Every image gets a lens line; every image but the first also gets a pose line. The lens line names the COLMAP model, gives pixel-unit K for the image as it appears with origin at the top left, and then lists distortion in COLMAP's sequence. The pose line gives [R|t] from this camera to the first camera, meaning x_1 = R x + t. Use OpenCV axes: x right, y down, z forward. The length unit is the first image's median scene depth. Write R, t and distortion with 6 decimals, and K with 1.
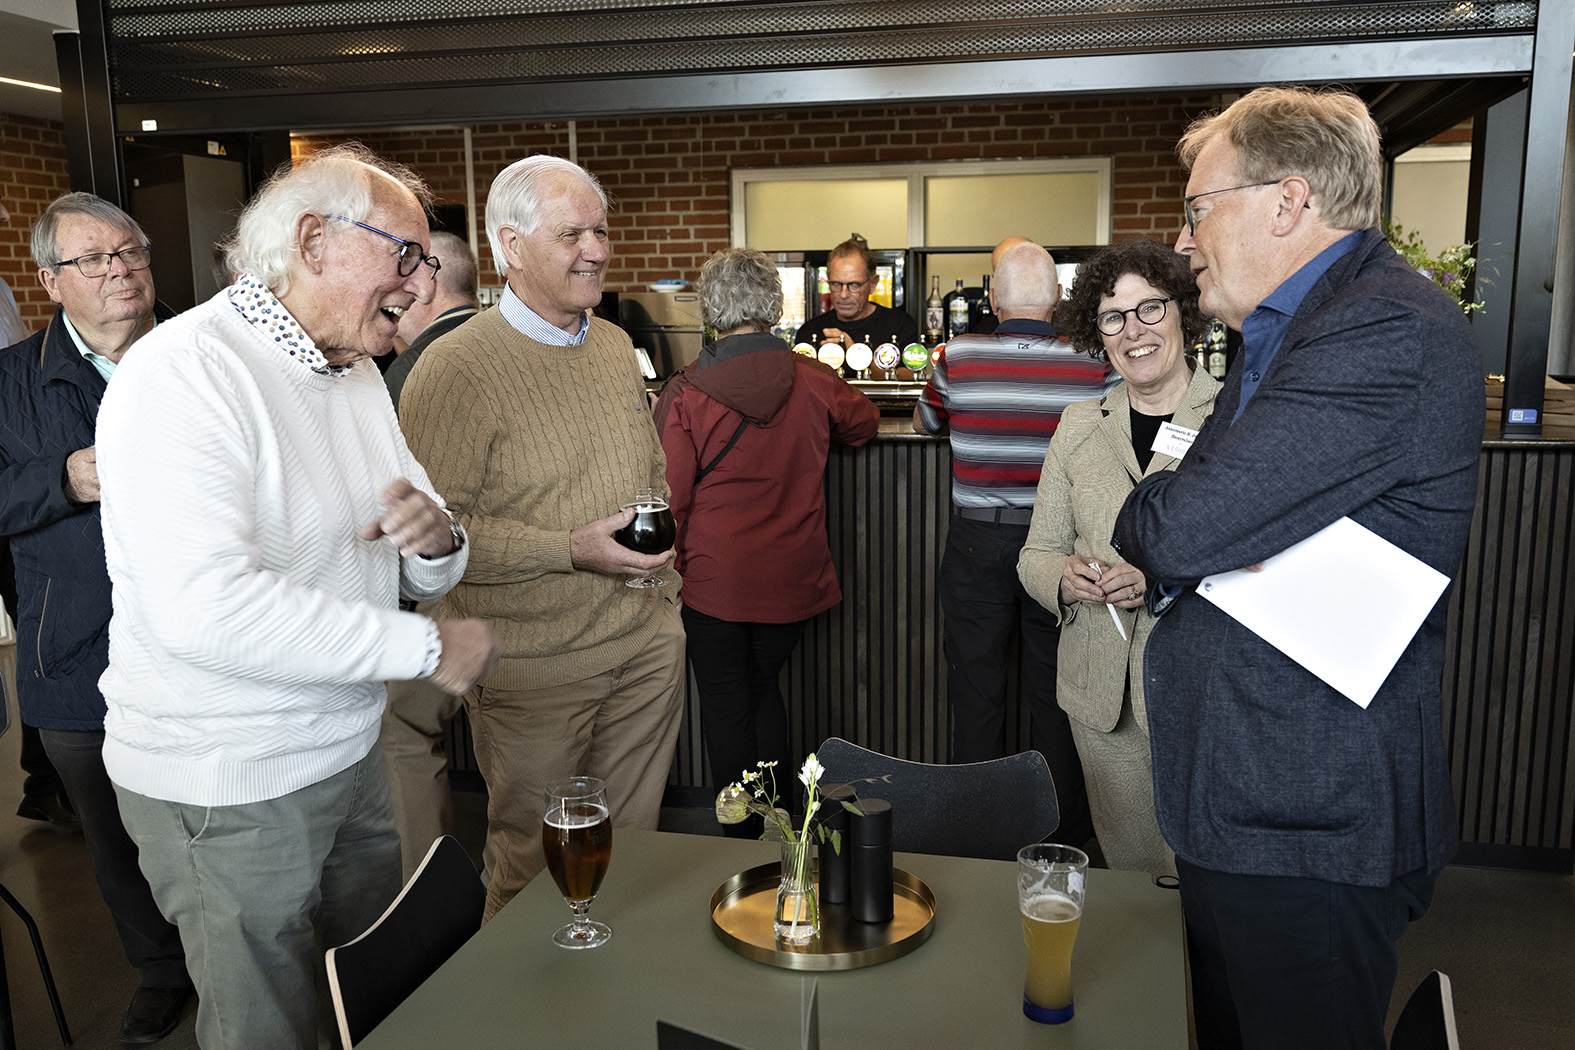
lens RADIAL K [[1329.7, 0, 789.4], [0, 1329.7, 524.0], [0, 0, 1]] dist [0.018786, -0.018864]
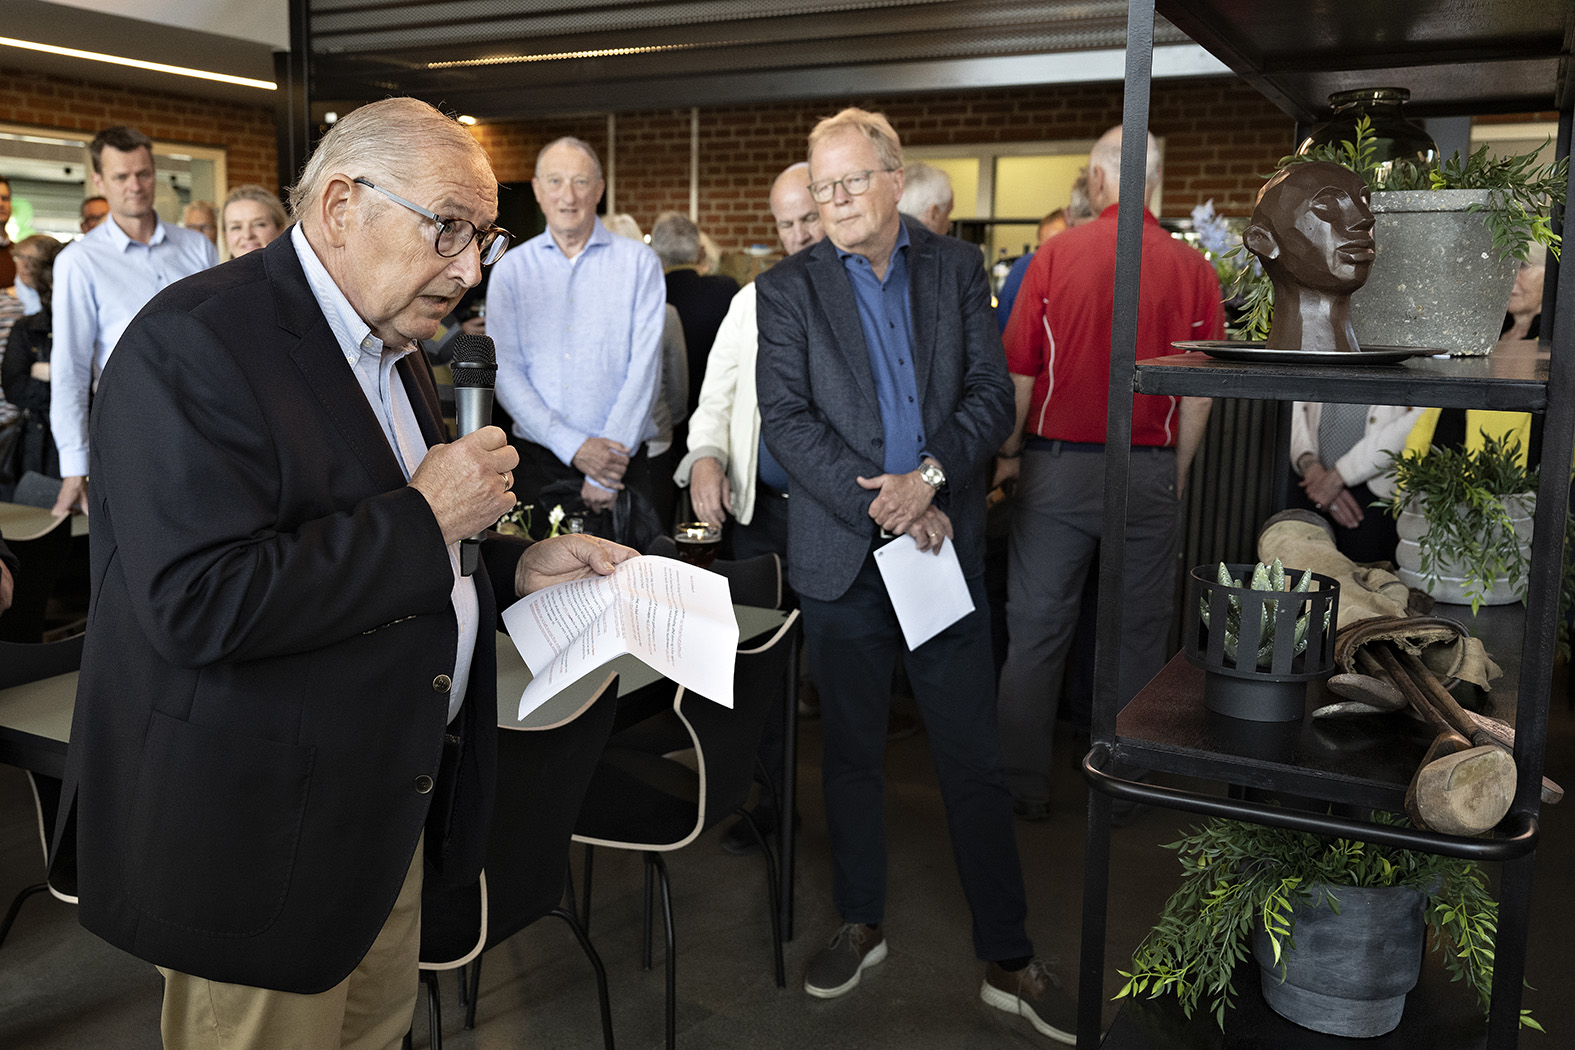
lens RADIAL K [[1441.8, 0, 694.6], [0, 1441.8, 481.8], [0, 0, 1]] dist [0.026616, -0.009731]
pose [[0.960200, 0.062249, -0.272289, 0.214436], [-0.071263, 0.997185, -0.023333, 0.055095], [0.270070, 0.041809, 0.961933, -0.211307]]
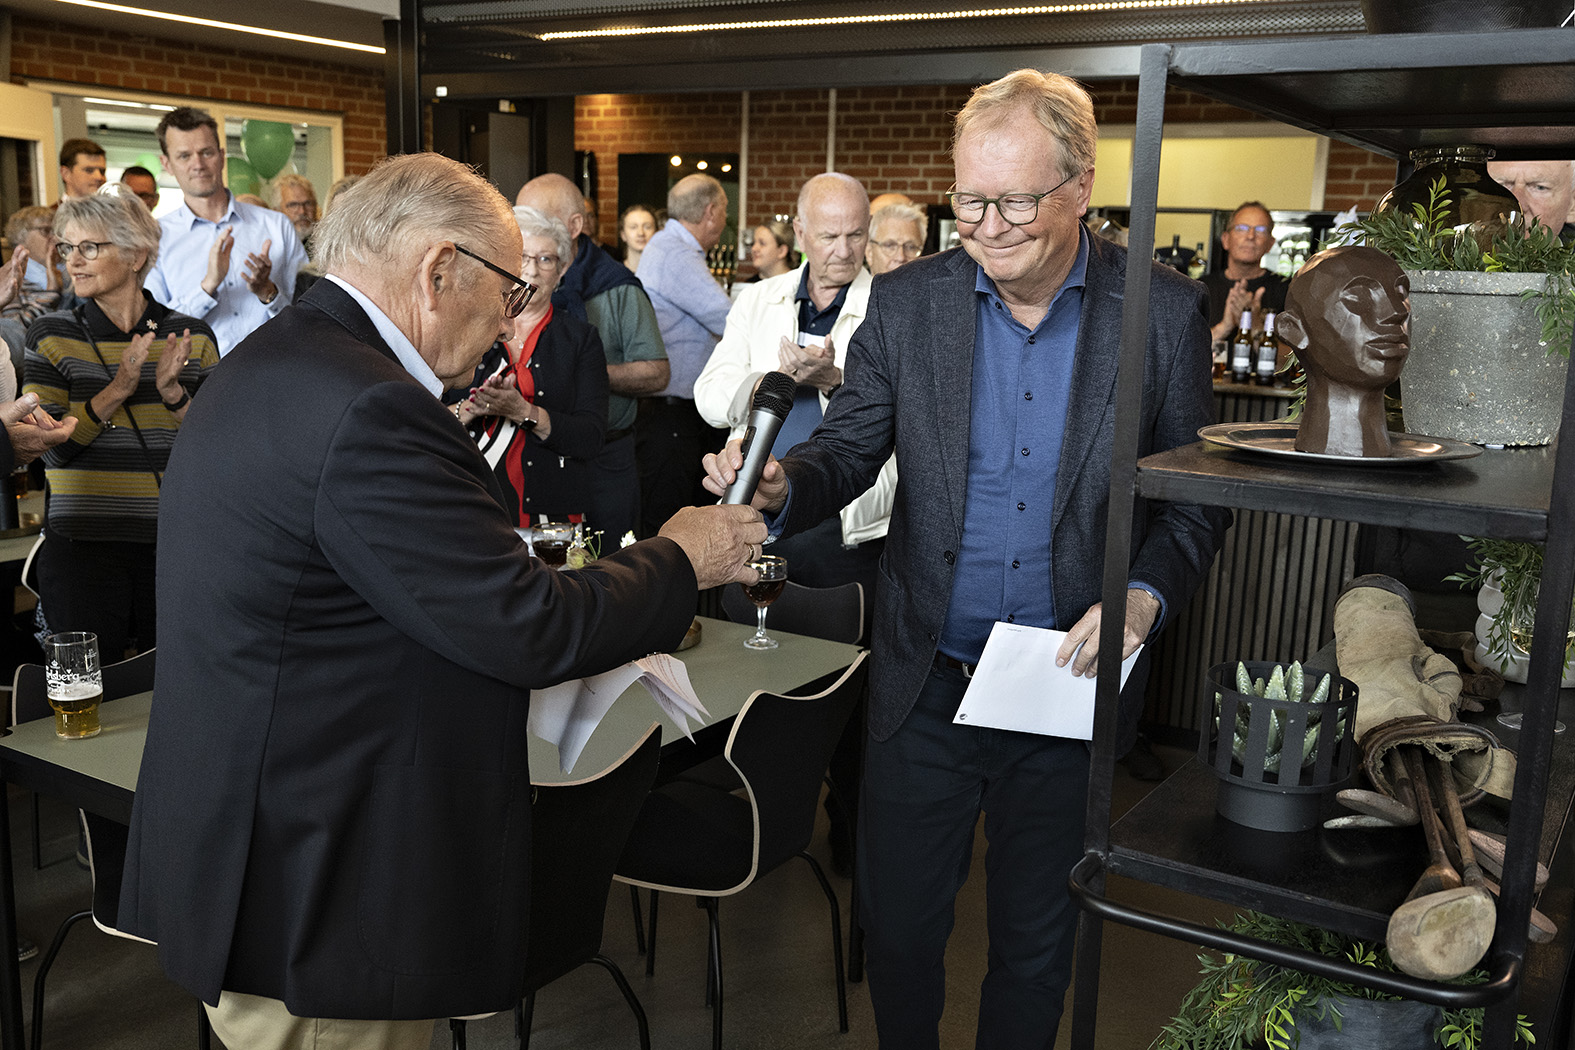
lens RADIAL K [[1508.5, 0, 789.1], [0, 1508.5, 534.4], [0, 0, 1]] dist [0.020081, 0.000000]
pose [[0.945240, 0.102631, -0.309820, 0.242609], [-0.096421, 0.994713, 0.035334, 0.031293], [0.311809, -0.003526, 0.950138, -0.206158]]
